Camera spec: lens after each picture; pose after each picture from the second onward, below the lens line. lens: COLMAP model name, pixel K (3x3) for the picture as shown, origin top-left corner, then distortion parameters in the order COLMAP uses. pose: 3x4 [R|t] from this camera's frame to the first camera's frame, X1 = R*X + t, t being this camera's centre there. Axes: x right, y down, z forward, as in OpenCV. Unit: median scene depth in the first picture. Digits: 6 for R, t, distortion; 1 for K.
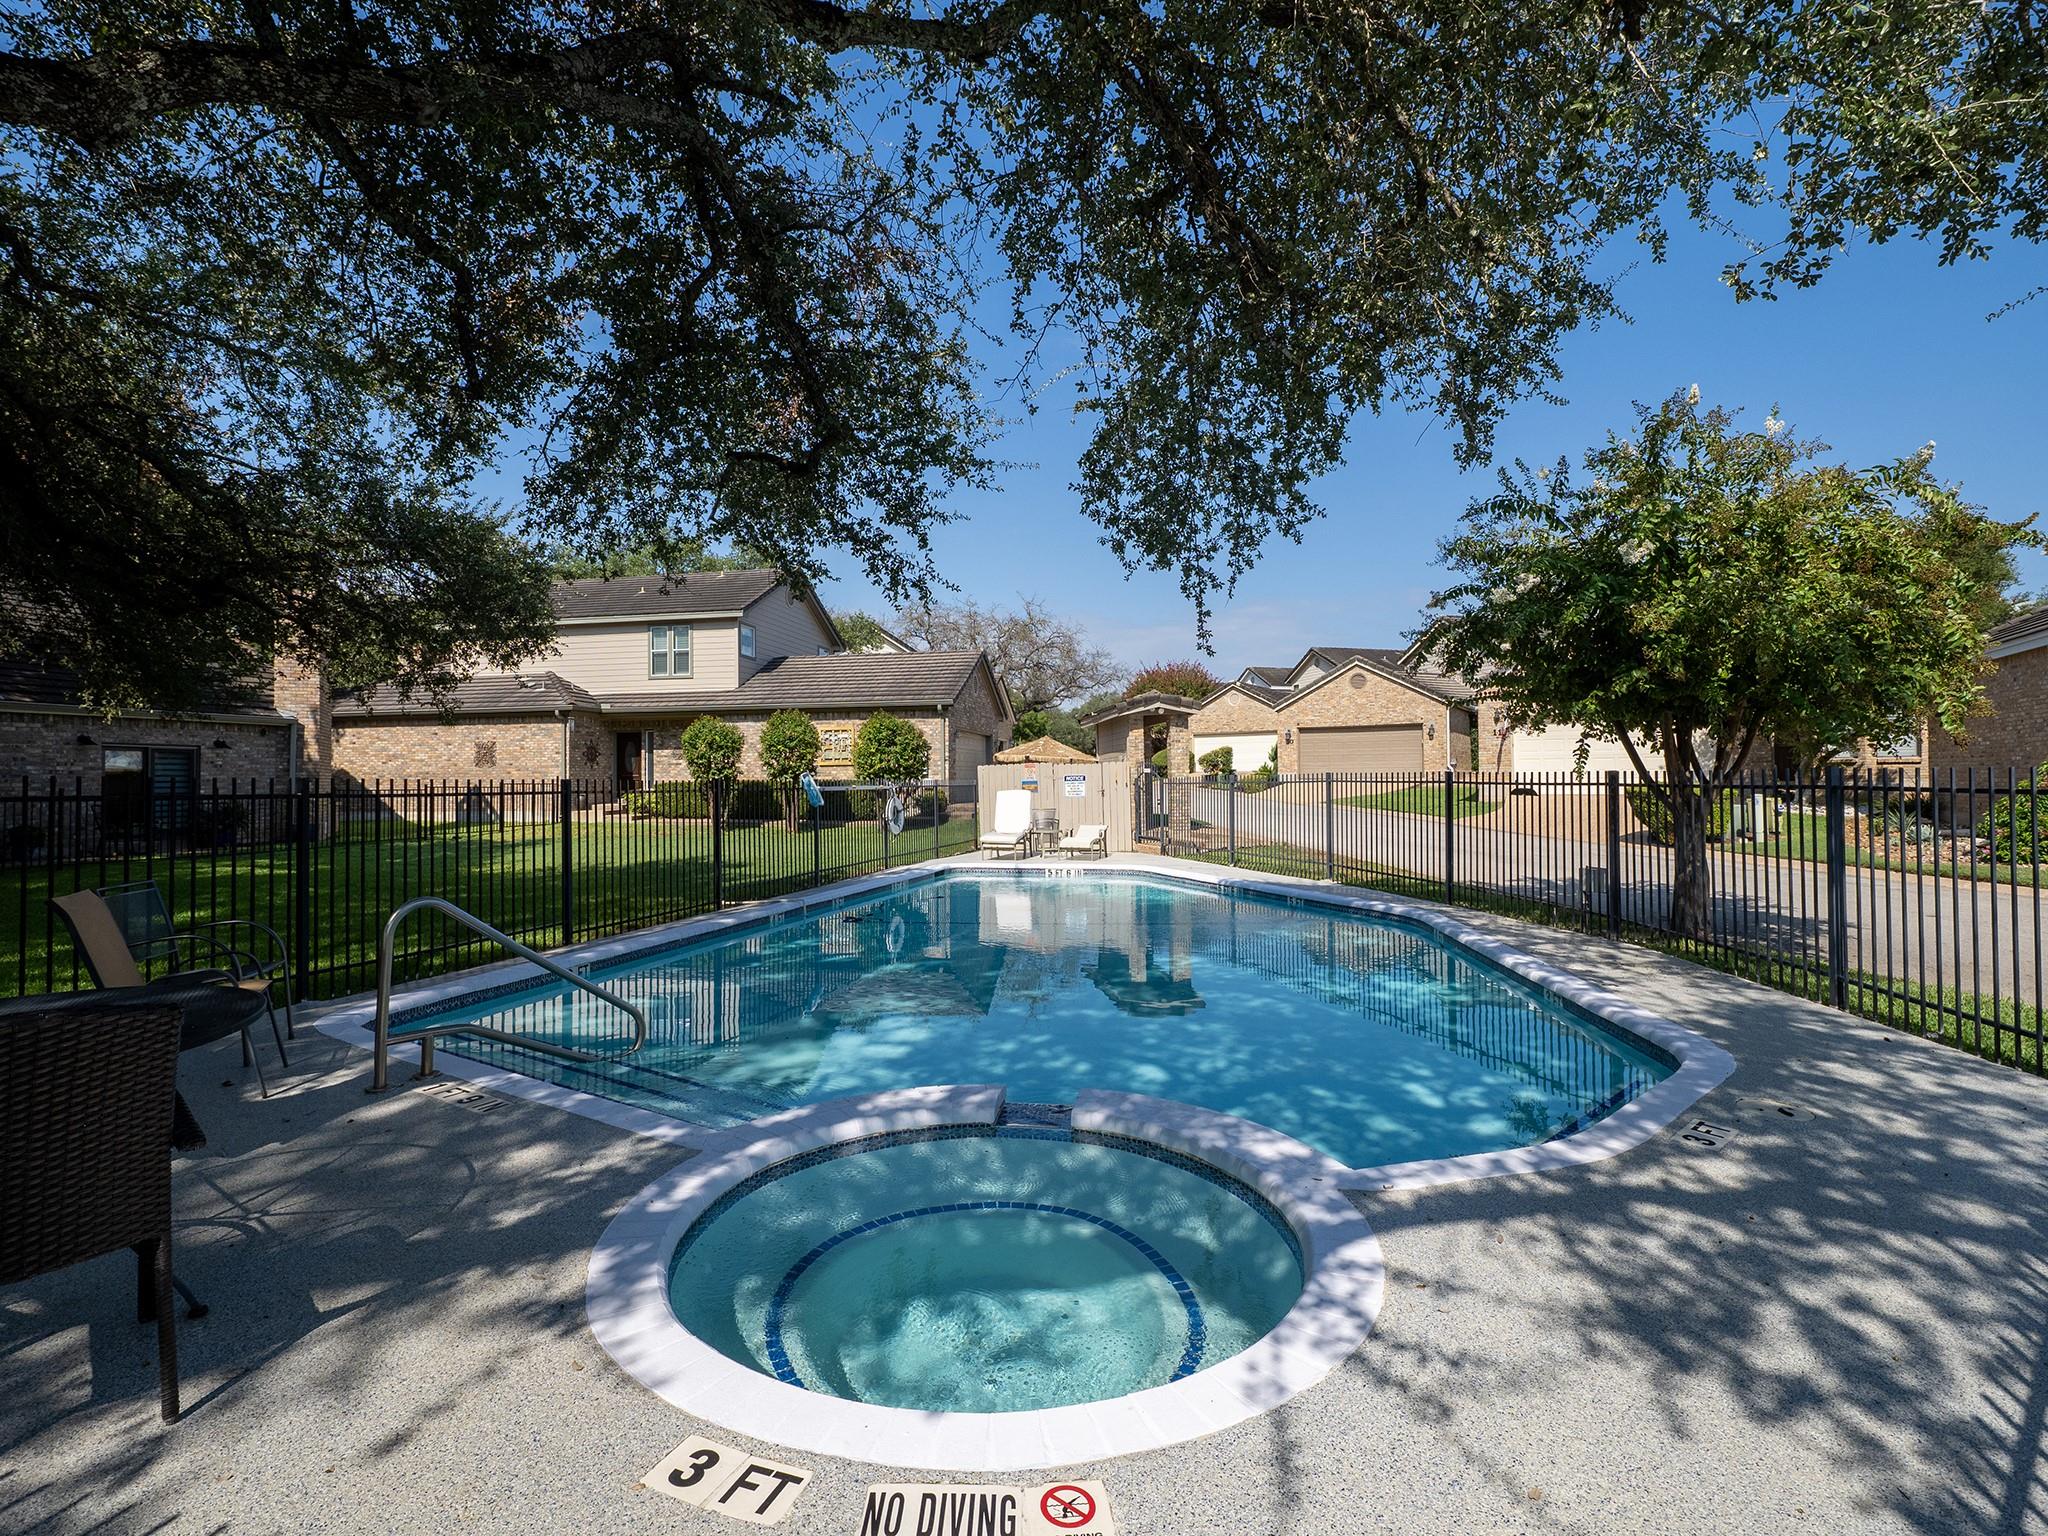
lens RADIAL K [[964.8, 0, 1017.2], [0, 964.8, 761.0], [0, 0, 1]] dist [-0.000985, -0.009670]
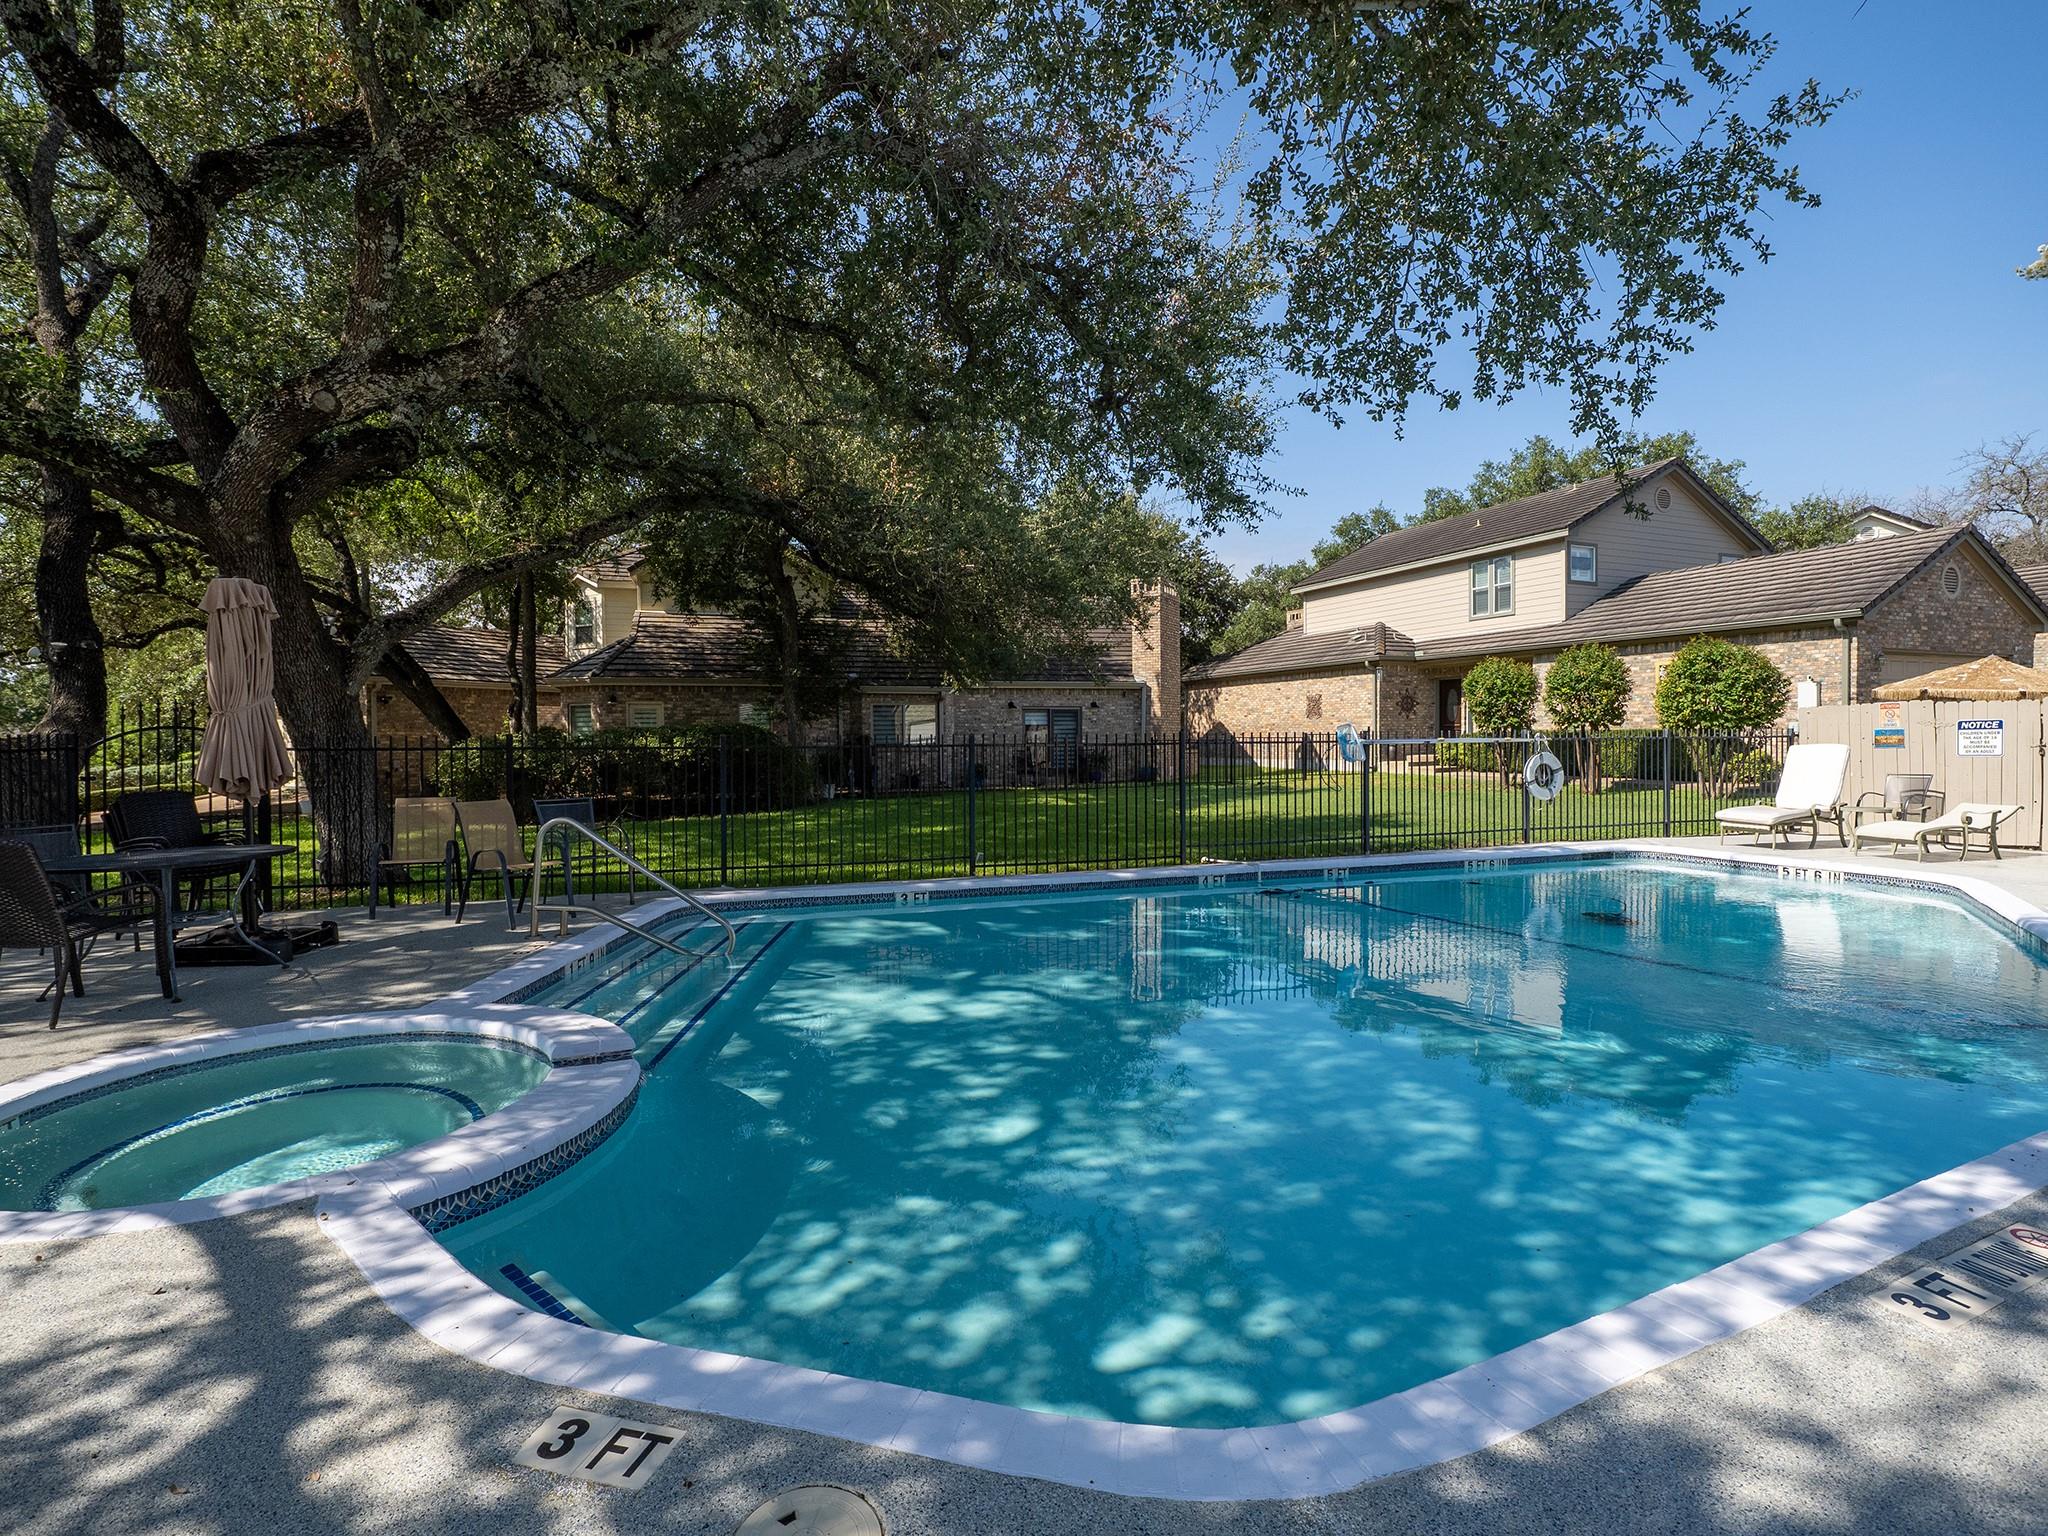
lens RADIAL K [[976.9, 0, 1012.4], [0, 976.9, 762.7], [0, 0, 1]] dist [-0.005975, -0.001540]
pose [[0.556608, 0.022638, -0.830467, 0.204733], [0.022646, 0.998844, 0.042406, 0.001877], [0.830466, -0.042411, 0.555452, 0.148919]]
